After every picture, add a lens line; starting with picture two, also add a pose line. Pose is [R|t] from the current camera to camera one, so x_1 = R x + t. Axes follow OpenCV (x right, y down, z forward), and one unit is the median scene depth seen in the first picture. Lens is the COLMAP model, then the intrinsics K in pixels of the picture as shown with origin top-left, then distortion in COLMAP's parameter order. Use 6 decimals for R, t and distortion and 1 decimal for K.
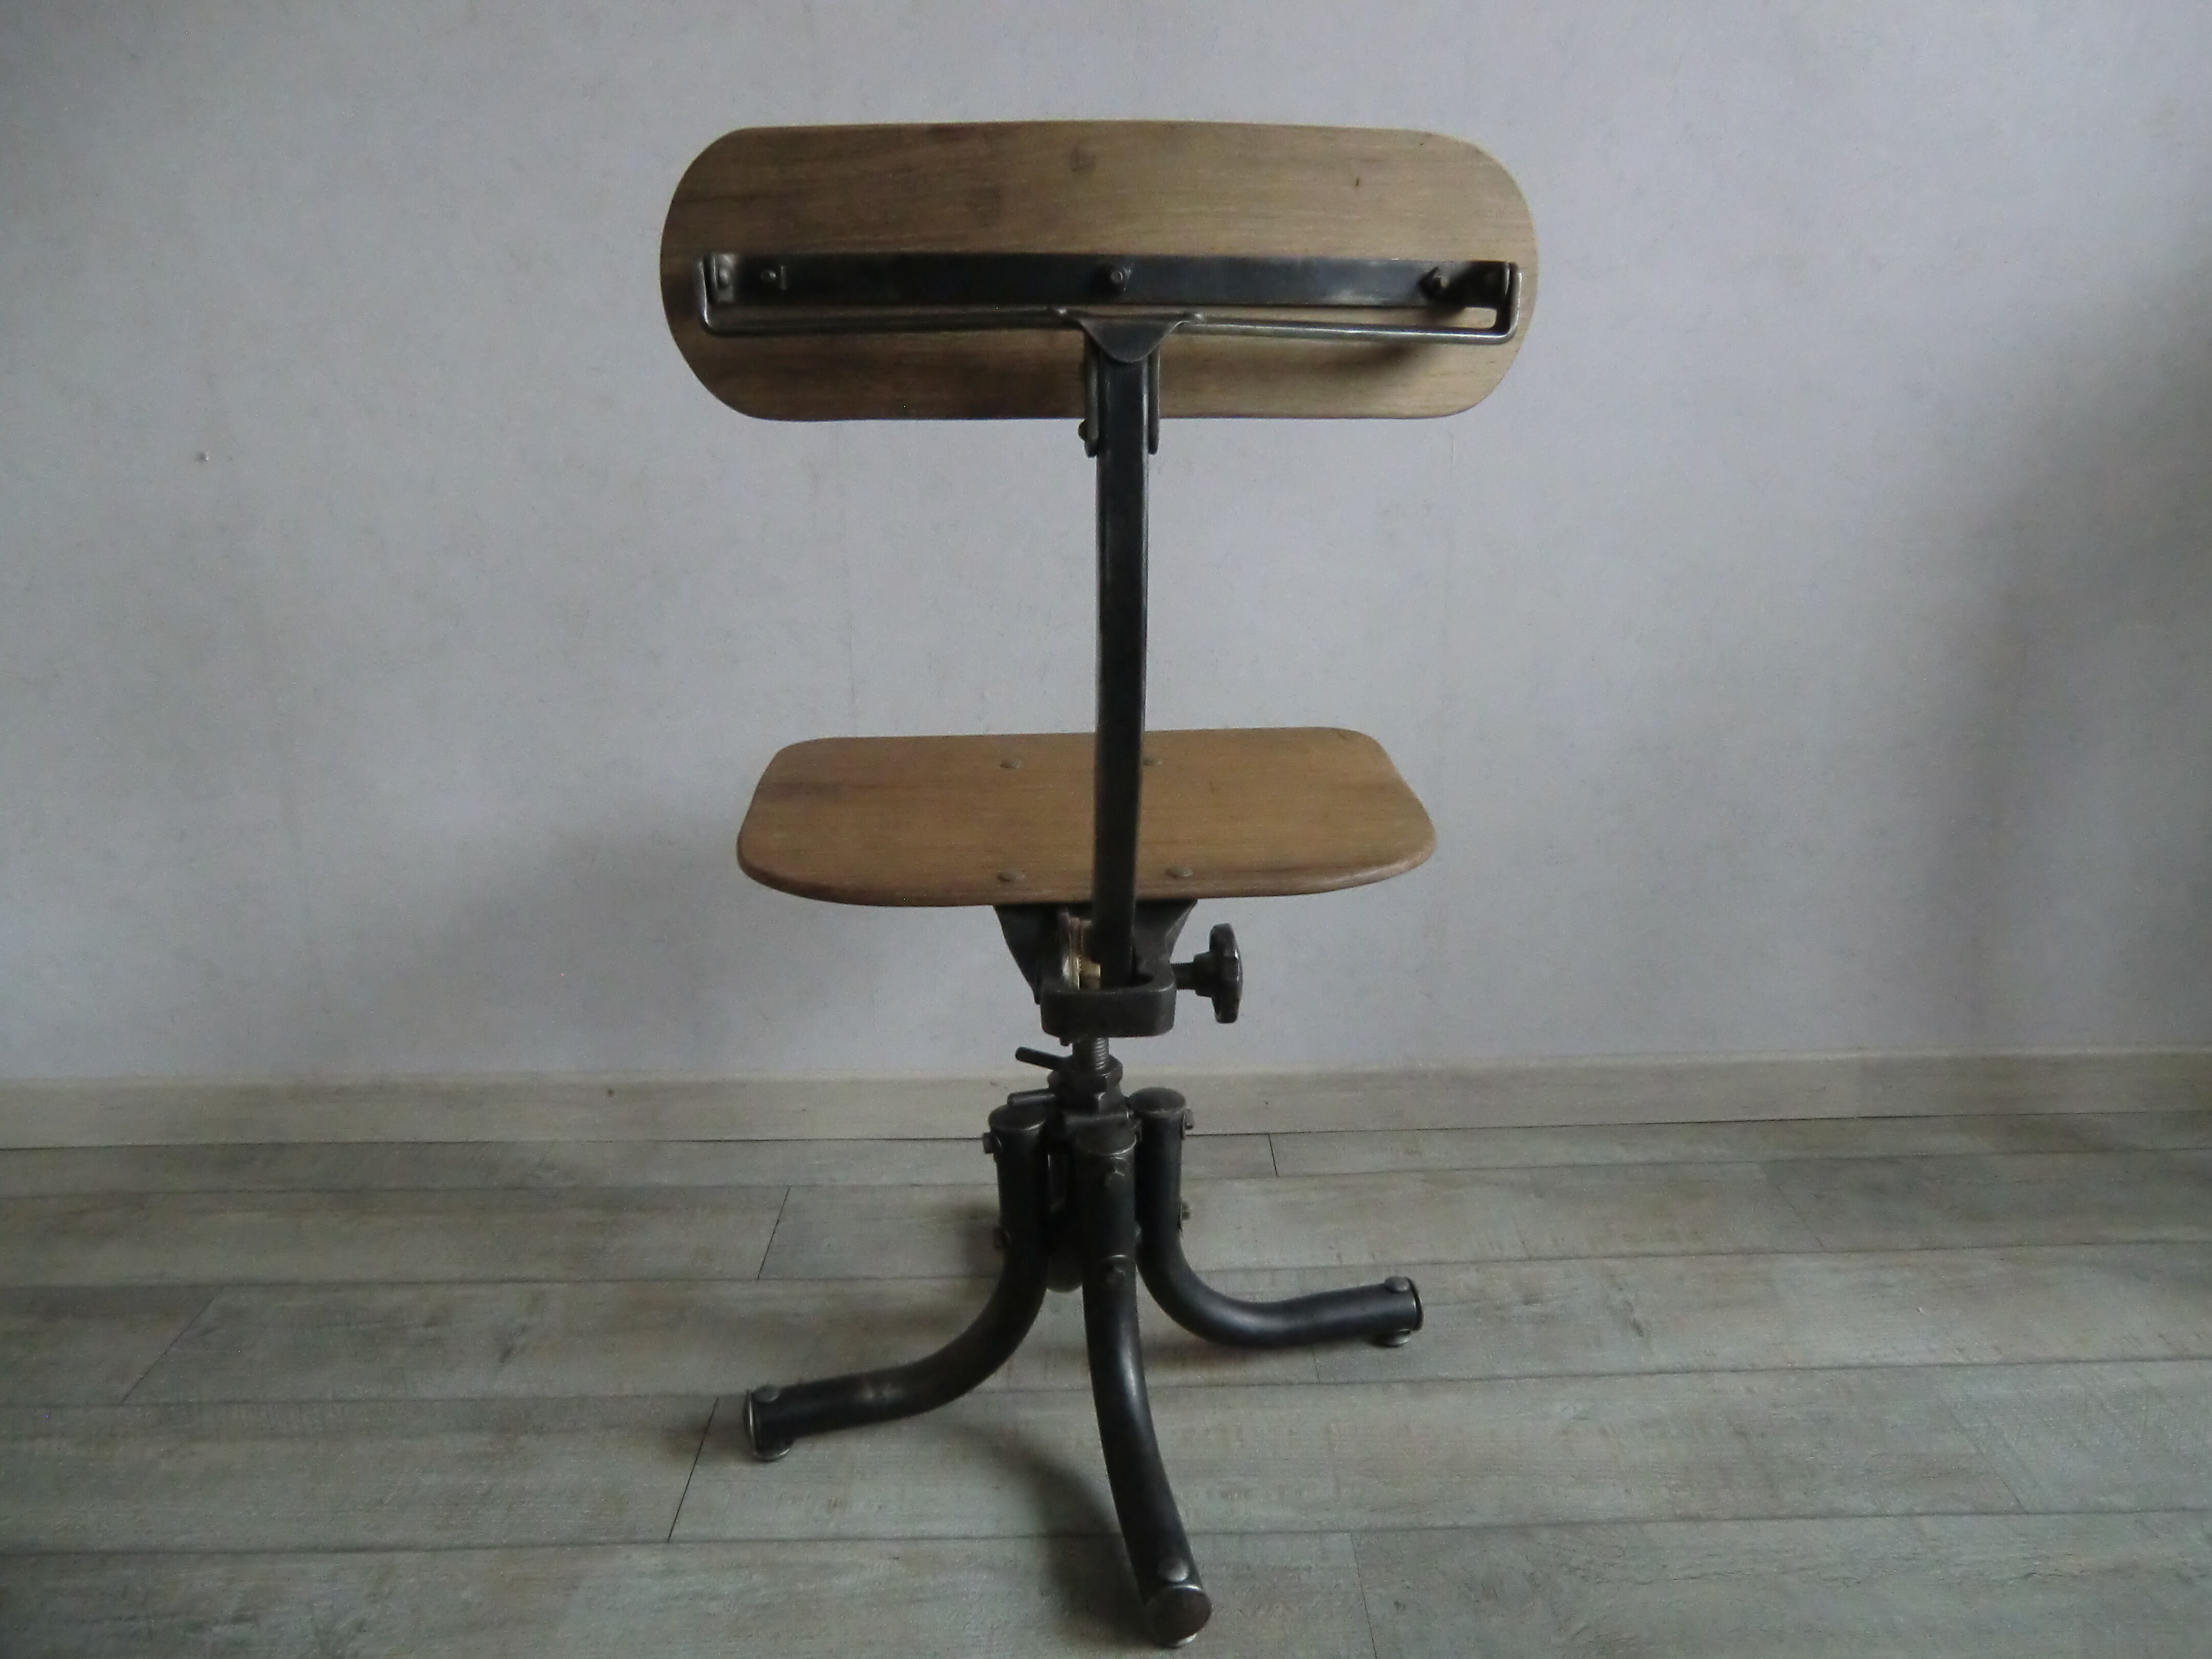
lens RADIAL K [[1602.9, 0, 1105.7], [0, 1602.9, 824.9], [0, 0, 1]] dist [-0.070823, 0.087957]
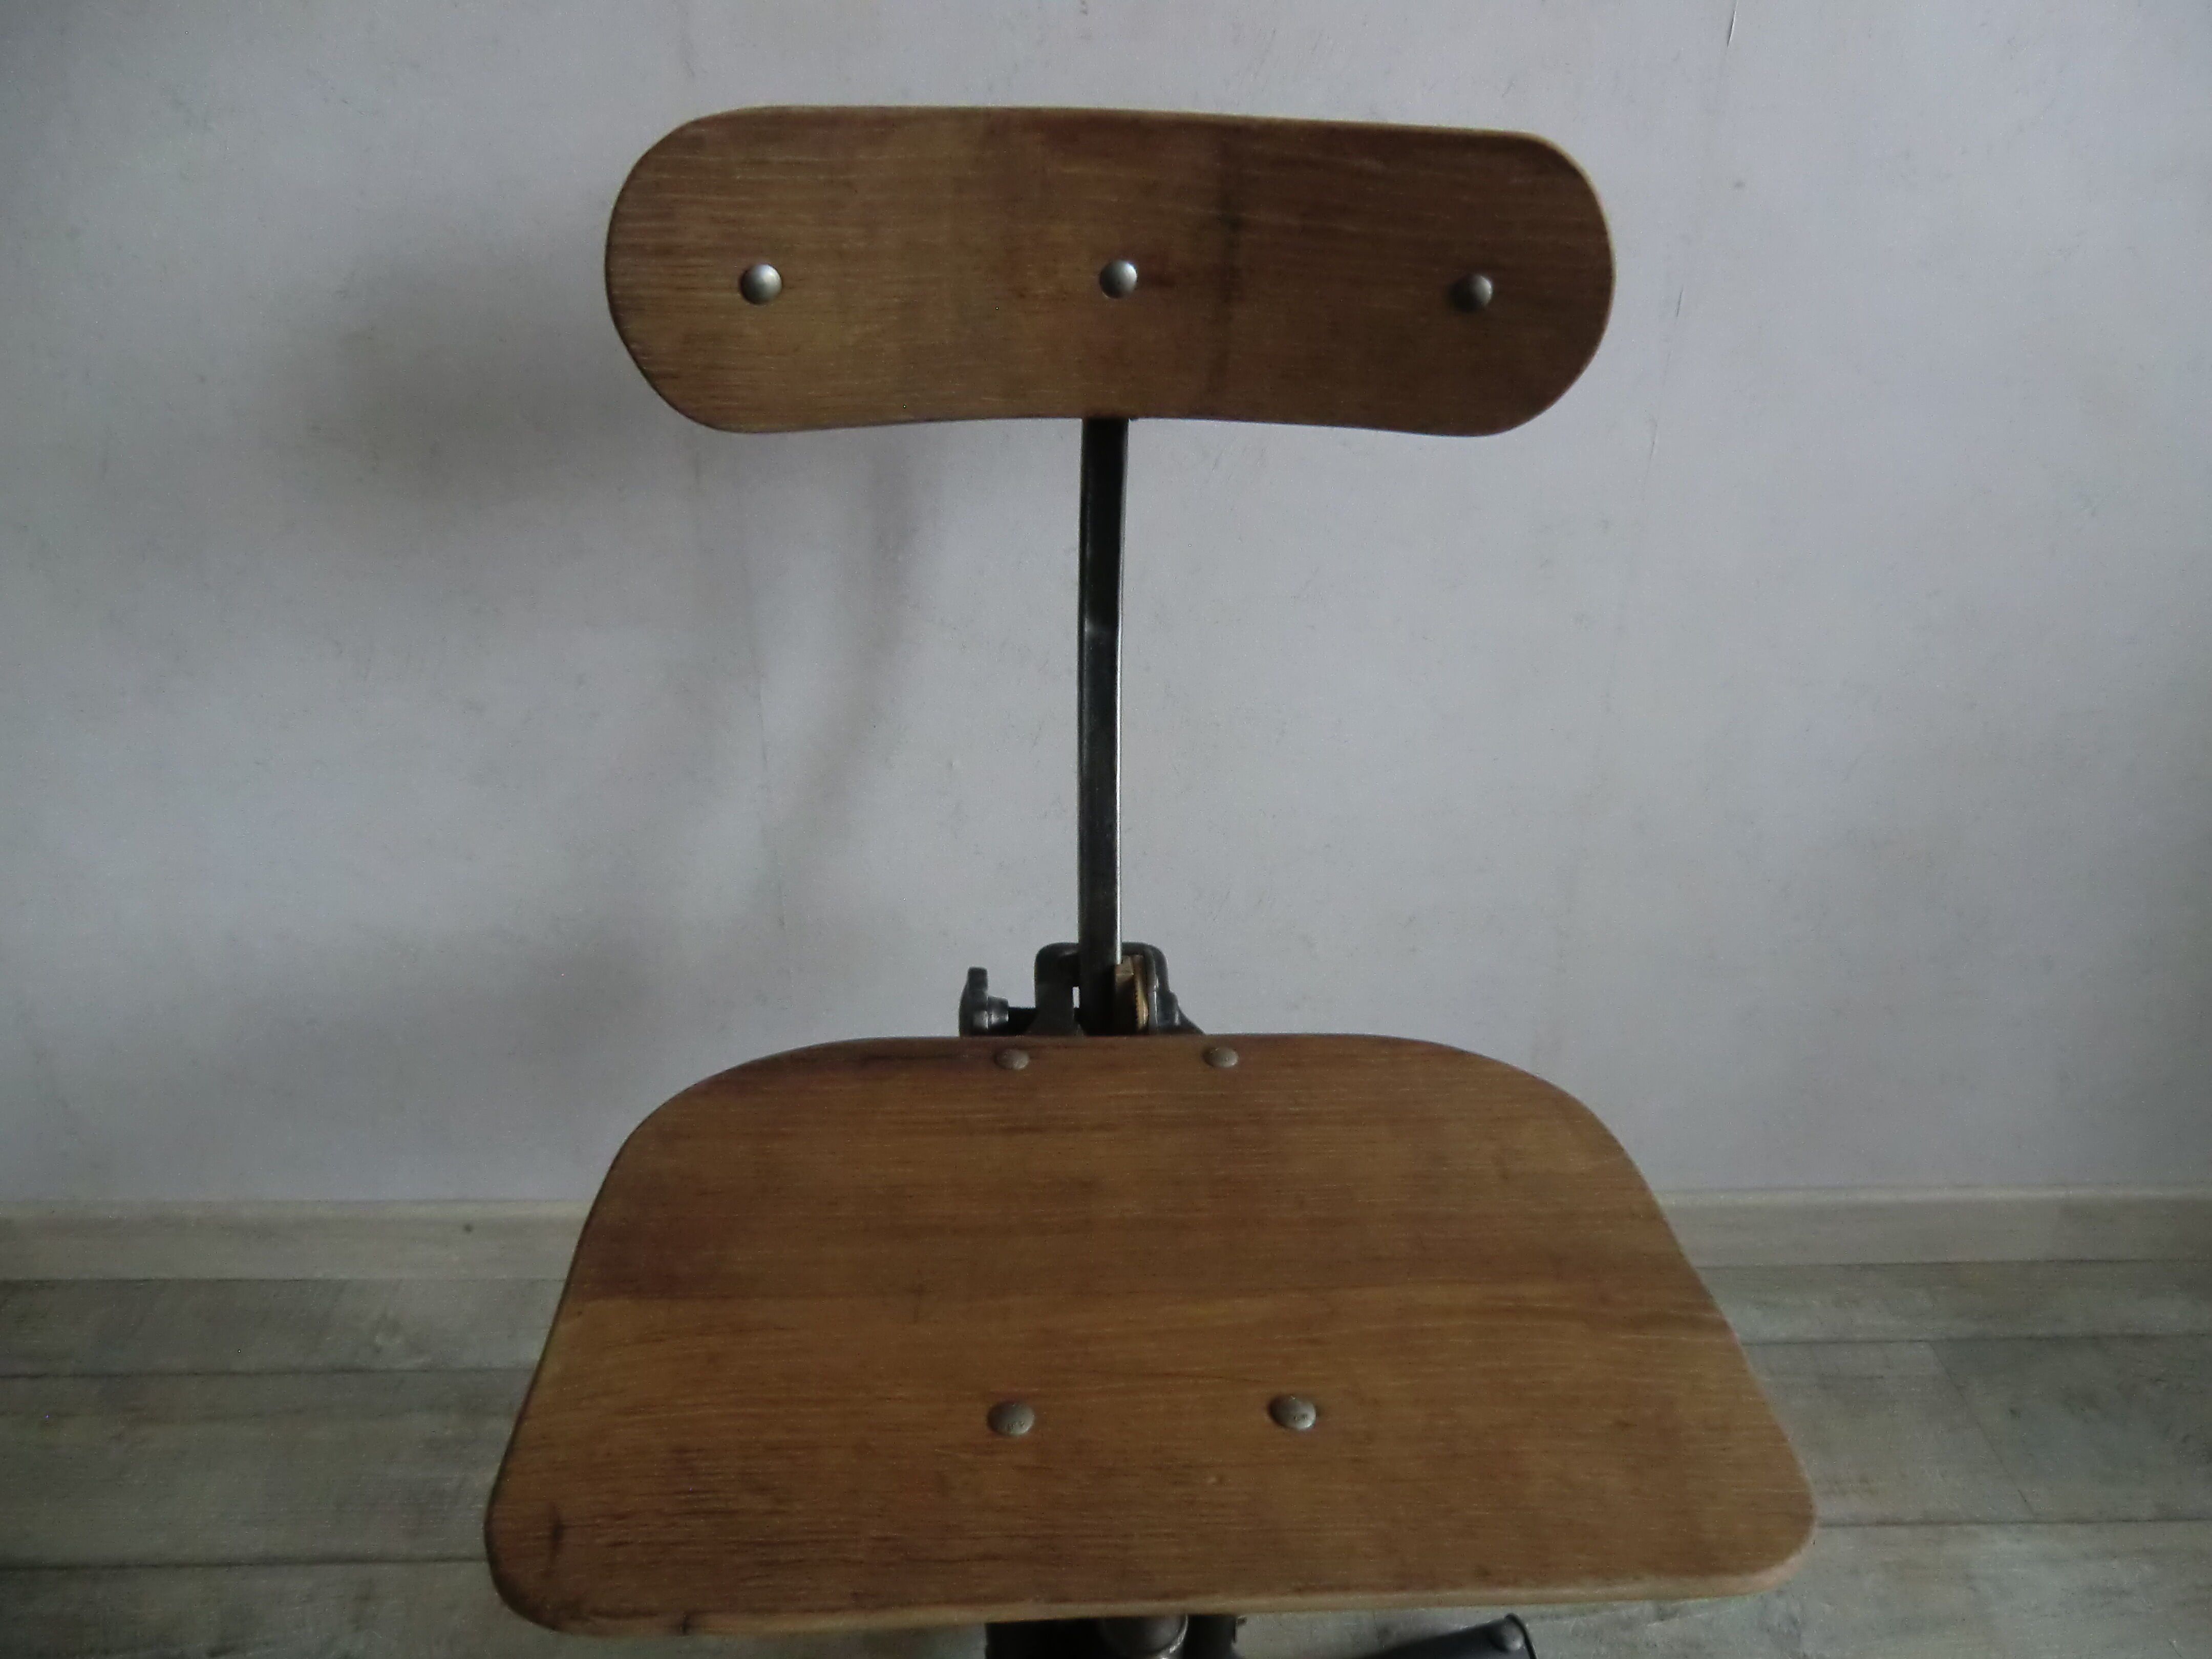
lens RADIAL K [[1602.9, 0, 1102.3], [0, 1602.9, 832.1], [0, 0, 1]] dist [-0.070823, 0.087957]
pose [[0.999456, 0.012989, 0.030304, -0.035633], [-0.019458, 0.974369, 0.224112, -0.243253], [-0.026616, -0.224580, 0.974092, 0.350426]]
